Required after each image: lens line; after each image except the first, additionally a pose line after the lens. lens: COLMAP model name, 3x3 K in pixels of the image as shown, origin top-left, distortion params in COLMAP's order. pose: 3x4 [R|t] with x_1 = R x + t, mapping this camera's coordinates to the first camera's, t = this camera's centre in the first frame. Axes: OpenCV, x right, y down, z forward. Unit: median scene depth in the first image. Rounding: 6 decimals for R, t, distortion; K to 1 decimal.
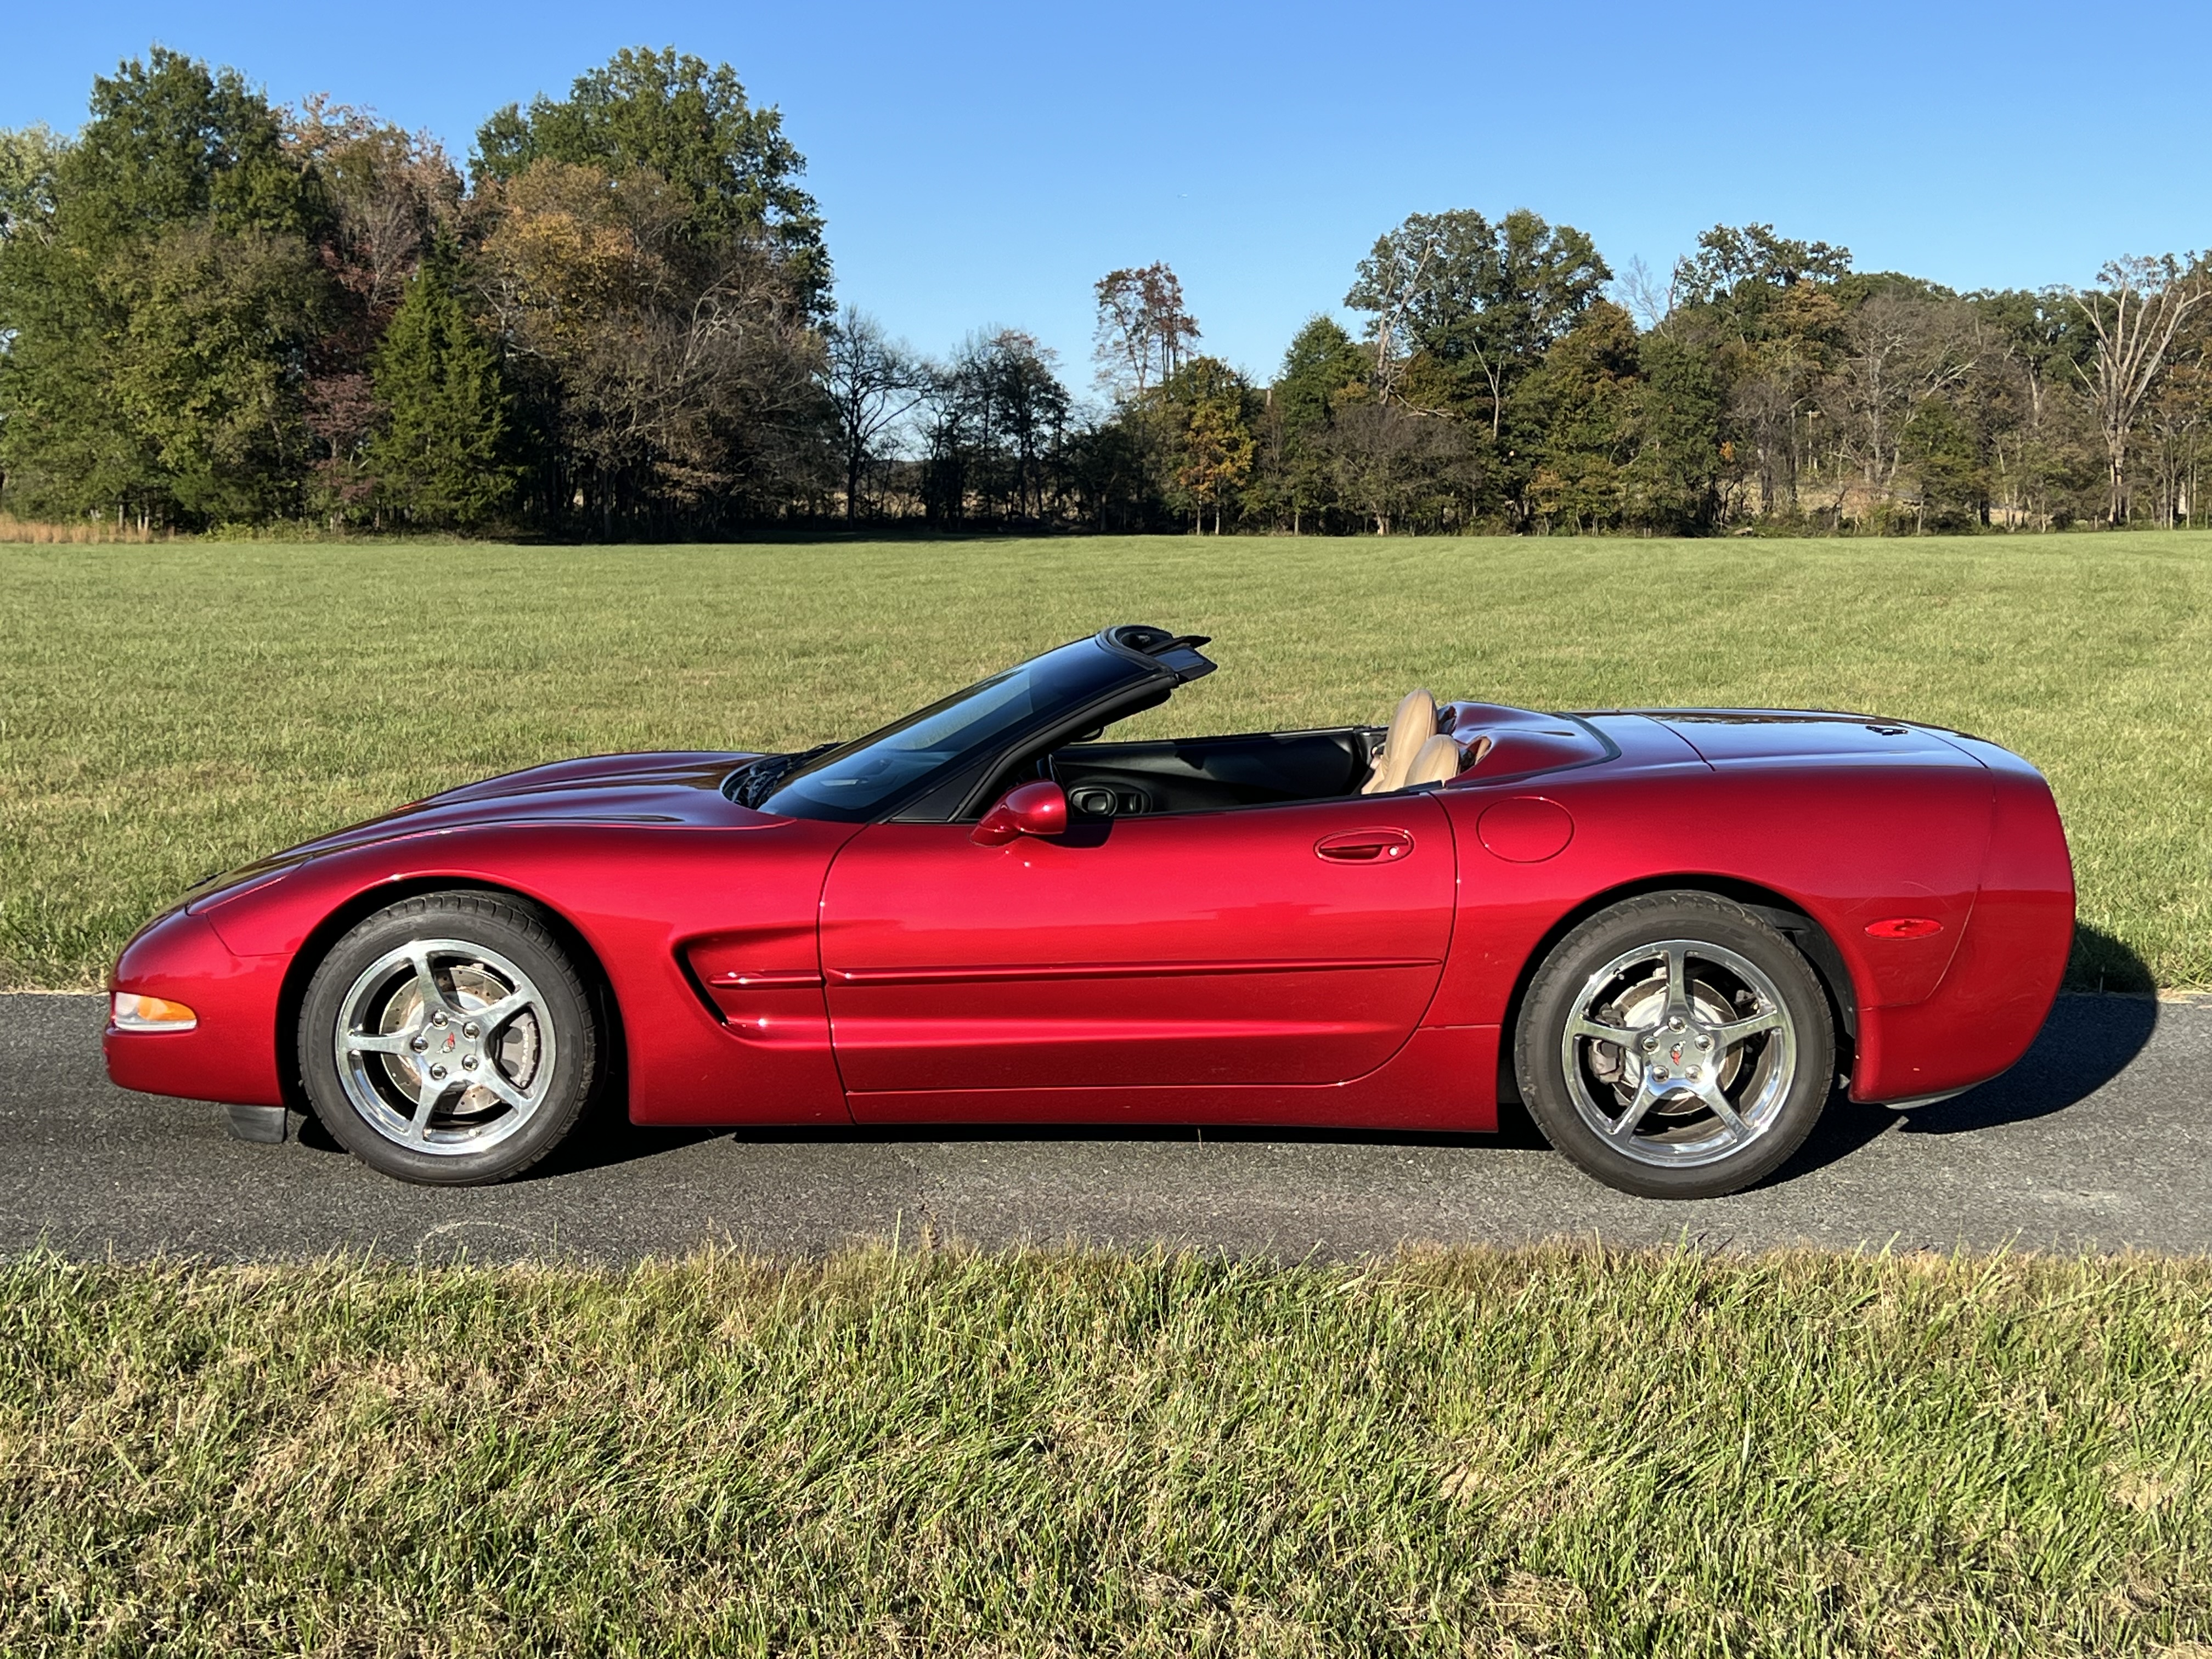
lens RADIAL K [[2896.4, 0, 1093.8], [0, 2896.4, 845.2], [0, 0, 1]] dist [0.083535, 0.000000]
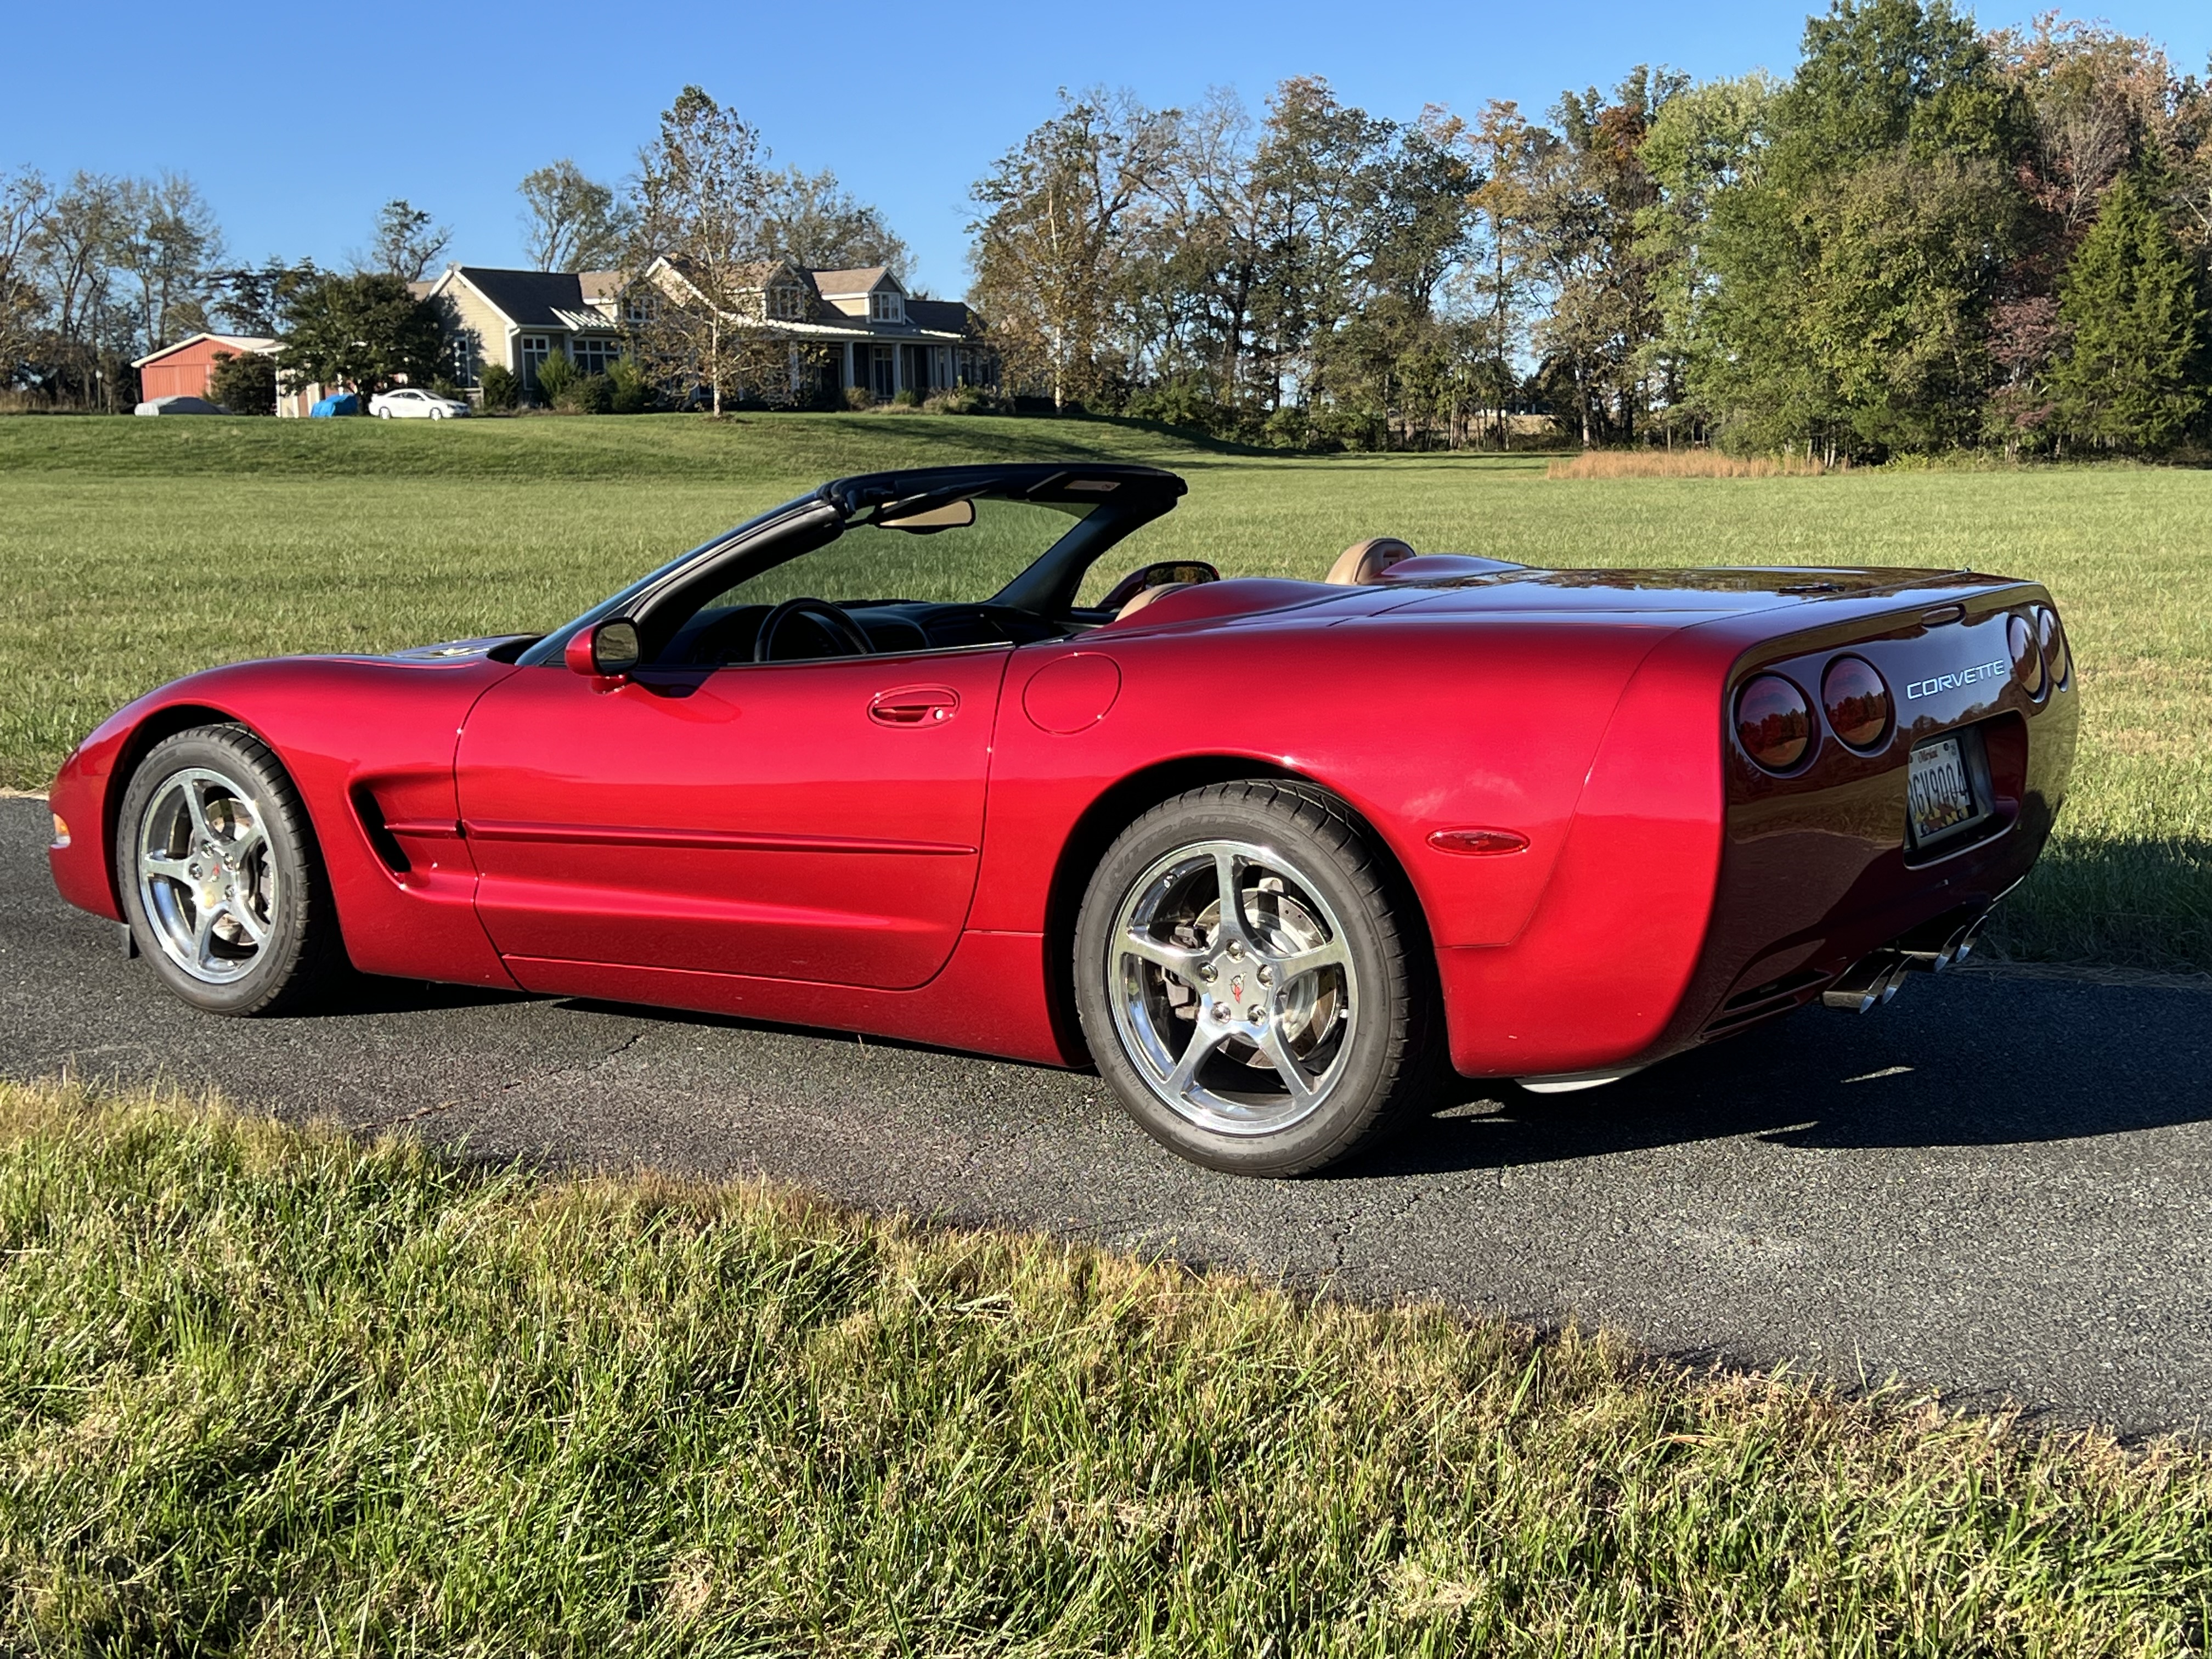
lens RADIAL K [[2896.4, 0, 1110.9], [0, 2896.4, 852.9], [0, 0, 1]] dist [0.083535, 0.000000]
pose [[0.852615, 0.058364, -0.519271, 0.570669], [-0.044743, 0.998247, 0.038734, 0.007370], [0.520621, -0.009791, 0.853732, 0.300660]]
